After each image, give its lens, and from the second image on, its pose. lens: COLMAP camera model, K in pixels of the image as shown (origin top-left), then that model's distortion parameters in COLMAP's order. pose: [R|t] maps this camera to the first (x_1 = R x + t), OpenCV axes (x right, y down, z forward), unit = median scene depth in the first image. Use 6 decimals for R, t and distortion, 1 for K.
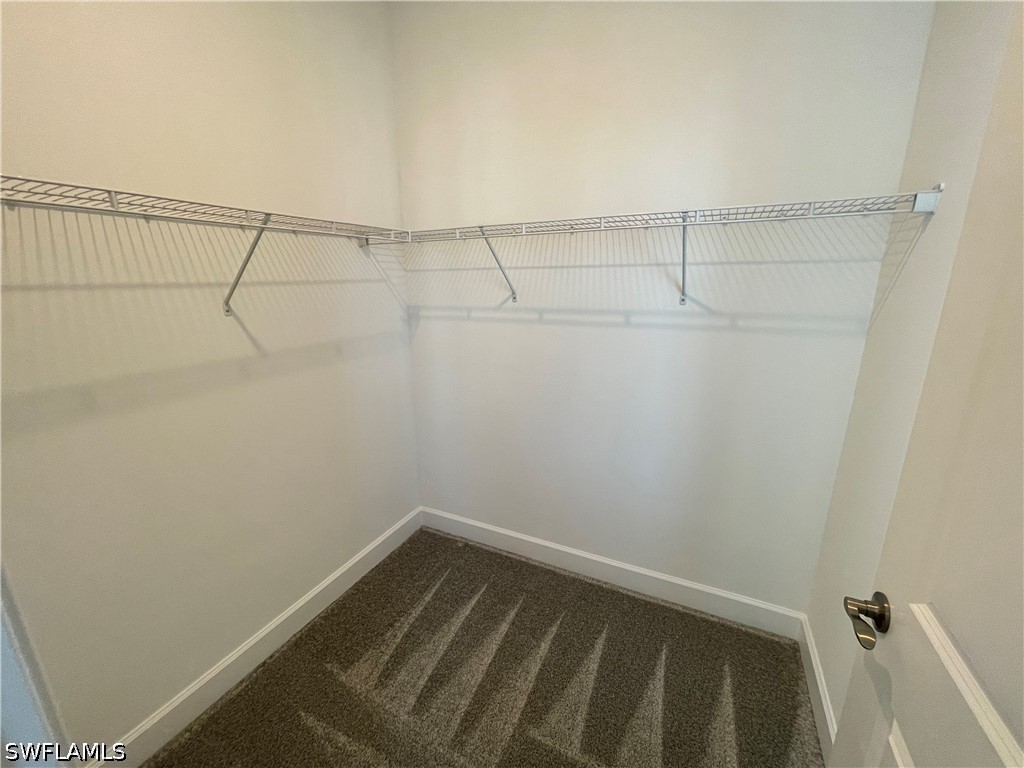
lens RADIAL K [[412.6, 0, 507.9], [0, 412.6, 386.0], [0, 0, 1]] dist [-0.001113, 0.000419]
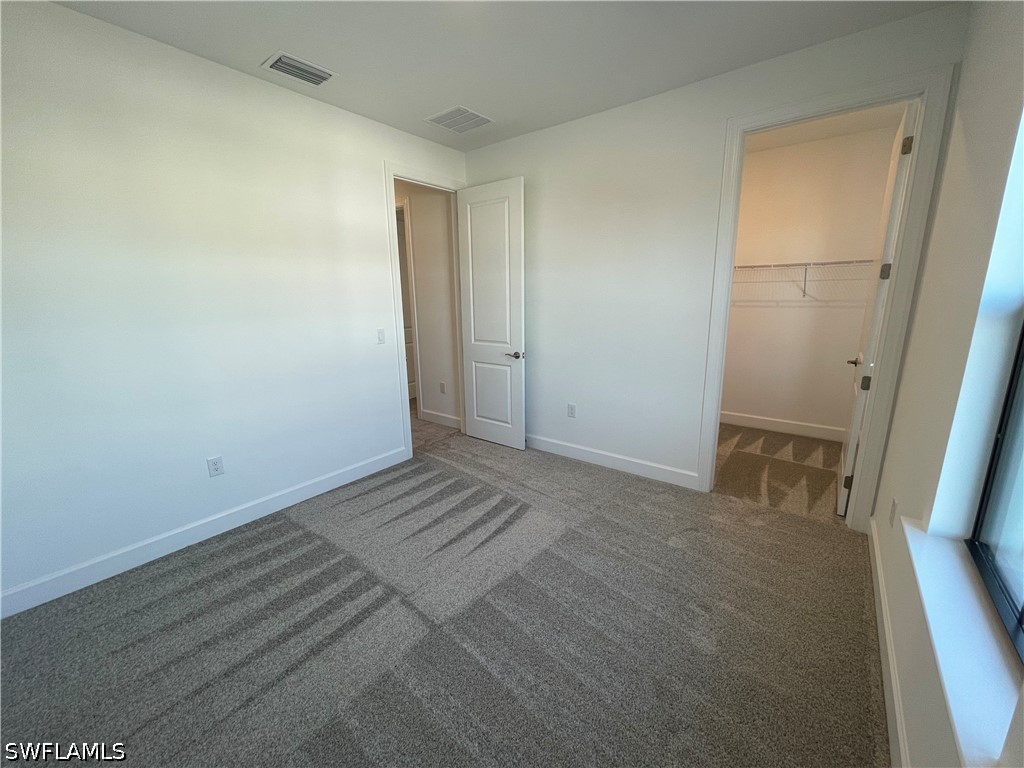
lens RADIAL K [[412.6, 0, 507.9], [0, 412.6, 386.0], [0, 0, 1]] dist [-0.001113, 0.000419]
pose [[0.979095, 0.019584, -0.202457, -0.788961], [-0.017613, 0.999778, 0.011535, 0.330237], [0.202638, -0.007728, 0.979223, -1.752914]]
